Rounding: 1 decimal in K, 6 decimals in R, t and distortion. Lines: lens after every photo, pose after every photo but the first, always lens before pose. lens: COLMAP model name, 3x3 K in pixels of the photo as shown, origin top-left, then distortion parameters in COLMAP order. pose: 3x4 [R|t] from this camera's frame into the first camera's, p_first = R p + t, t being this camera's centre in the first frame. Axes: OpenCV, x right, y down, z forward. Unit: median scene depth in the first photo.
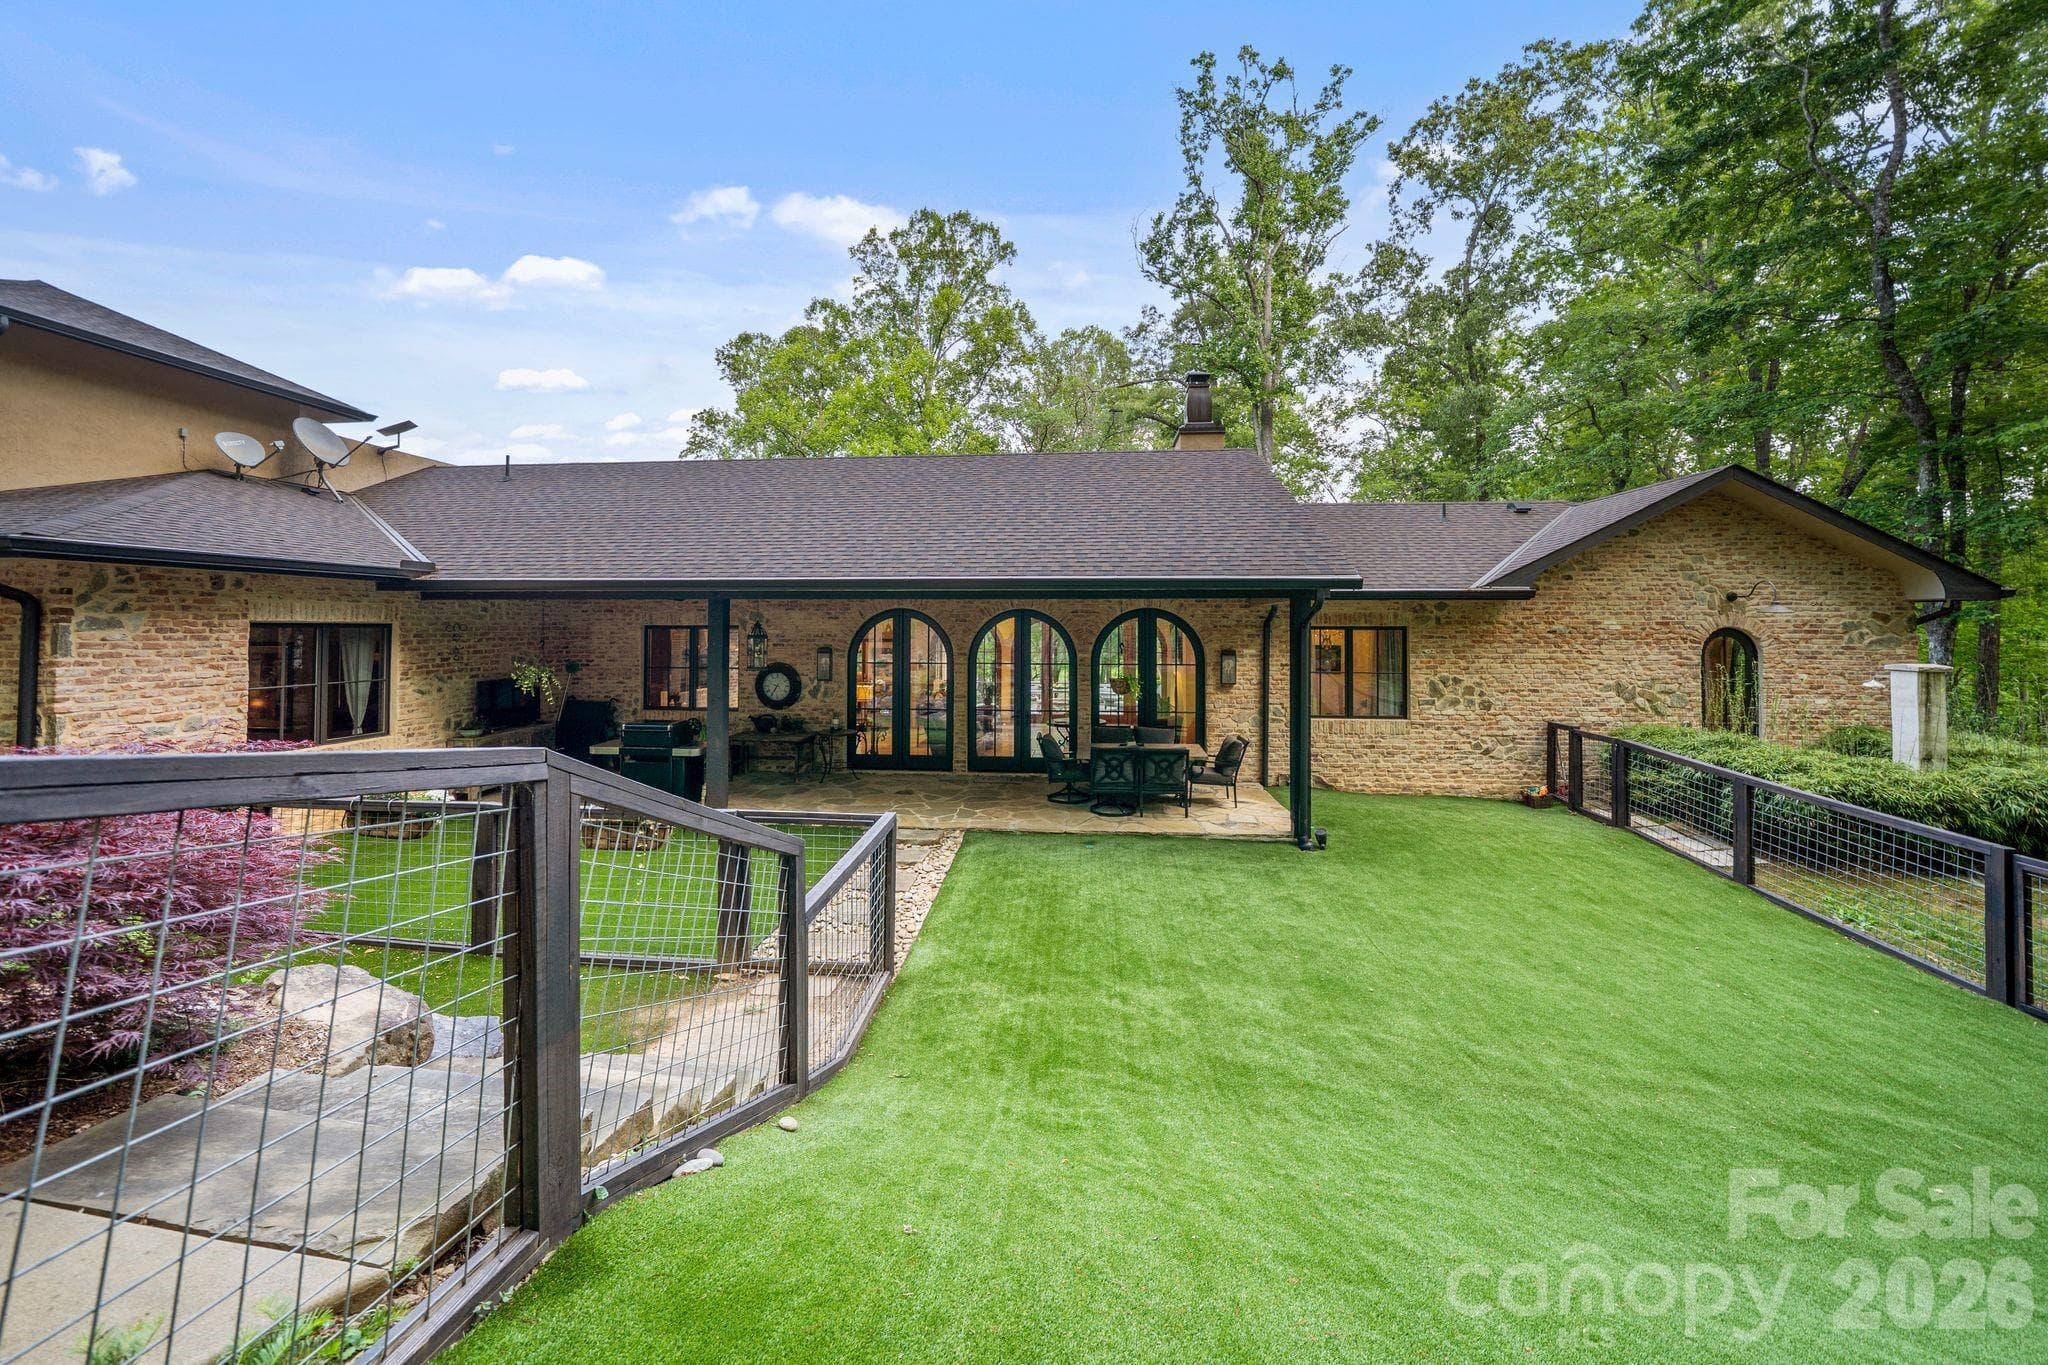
lens RADIAL K [[715.9, 0, 1023.7], [0, 715.9, 627.3], [0, 0, 1]] dist [-0.021963, -0.000167]
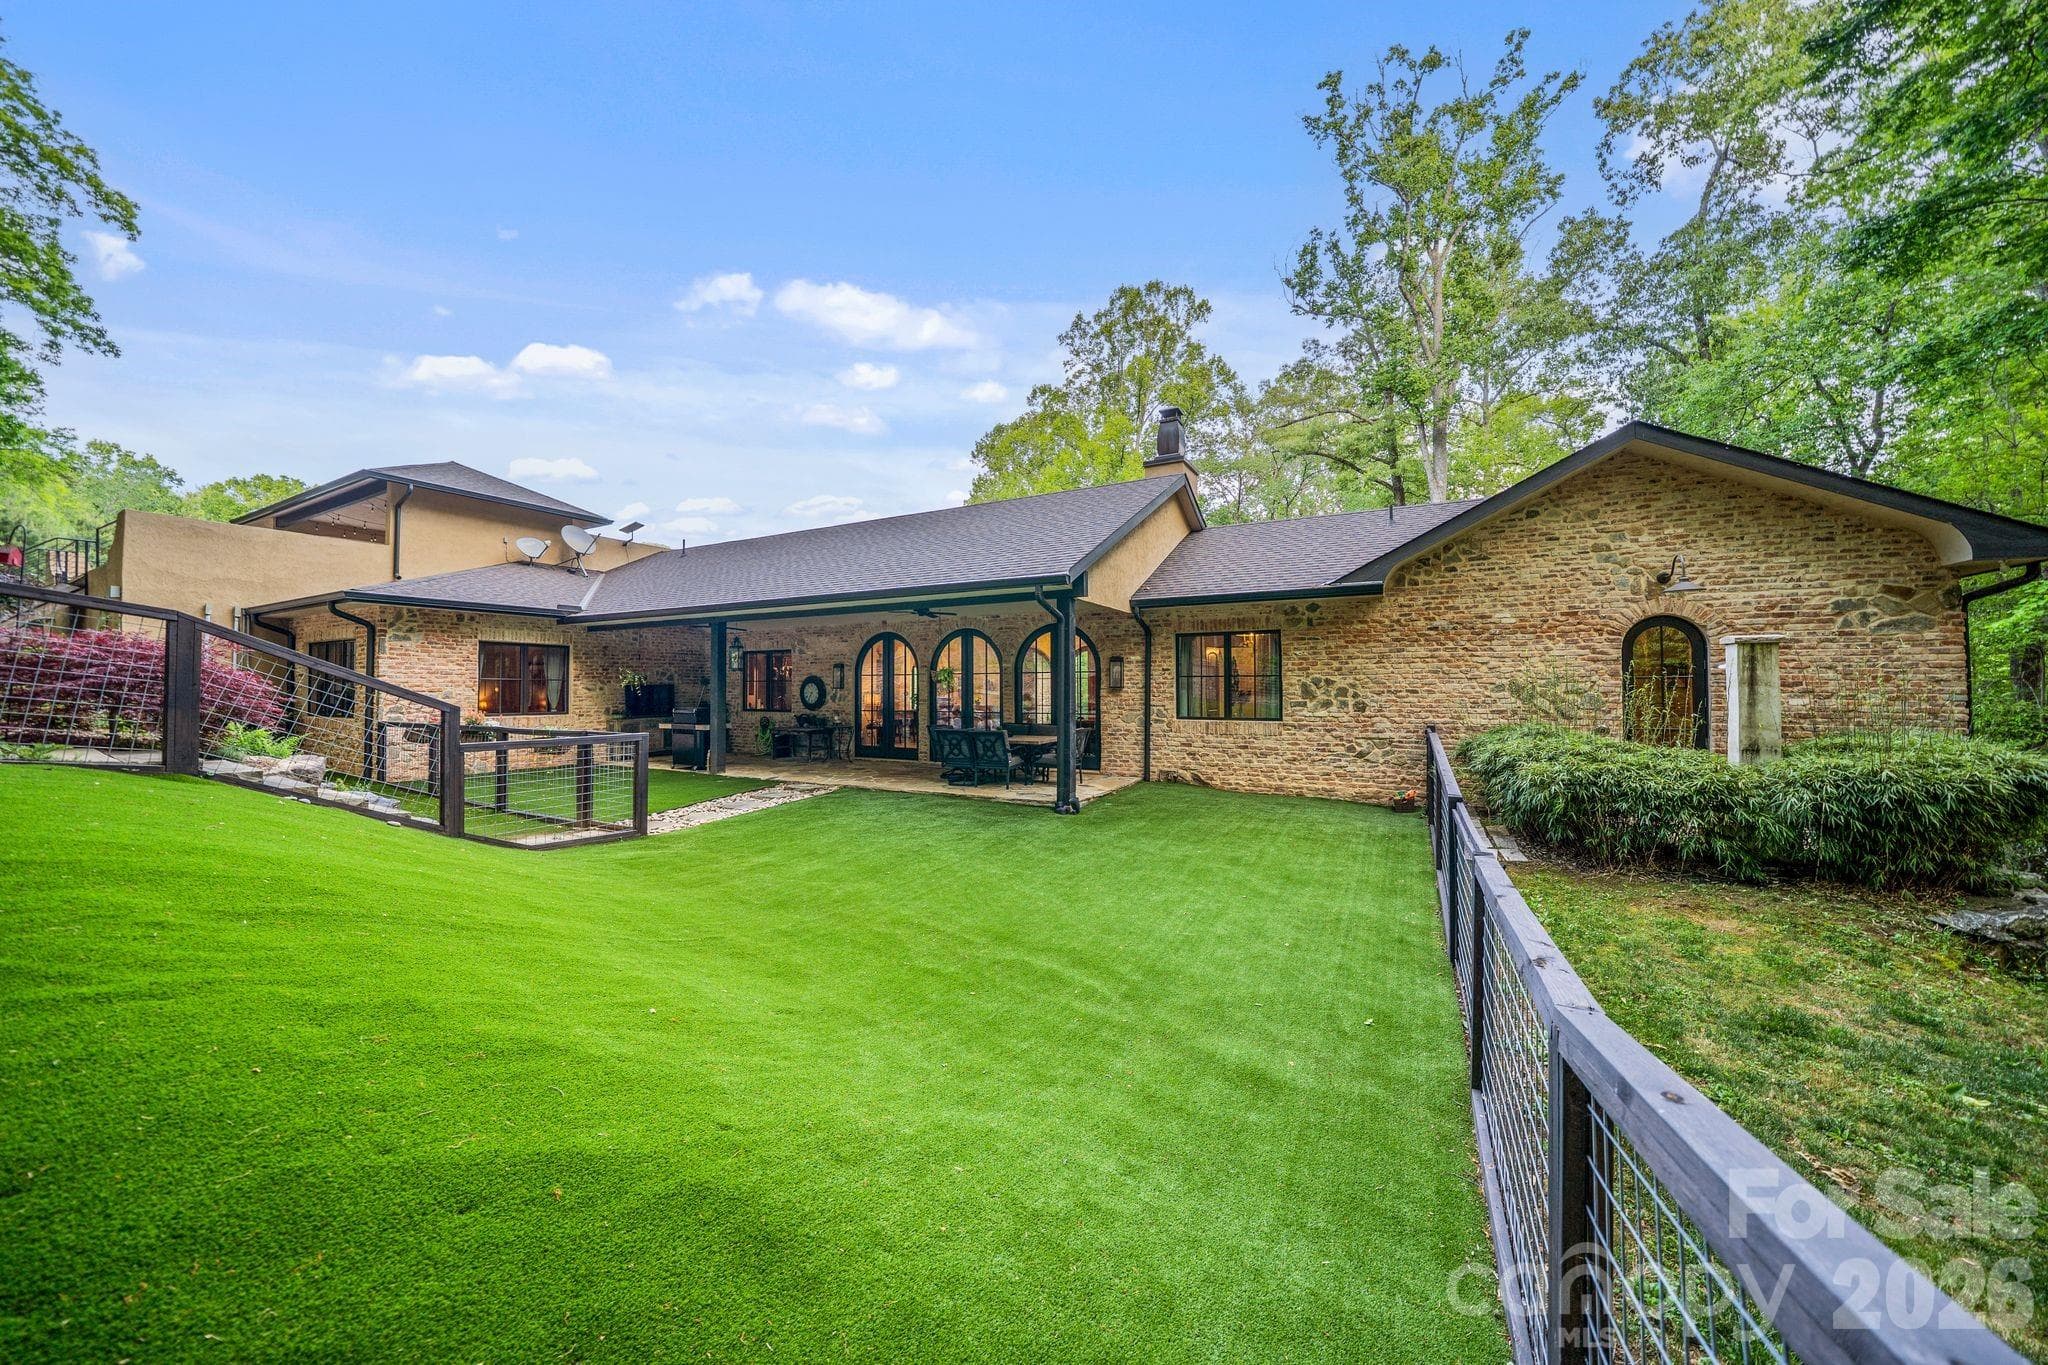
lens RADIAL K [[687.1, 0, 1024.0], [0, 687.1, 682.5], [0, 0, 1]] dist [-0.020849, 0.000029]
pose [[0.923055, -0.005397, -0.384631, 0.577183], [0.003497, 0.999978, -0.005640, 0.079011], [0.384653, 0.003861, 0.923053, -0.040682]]
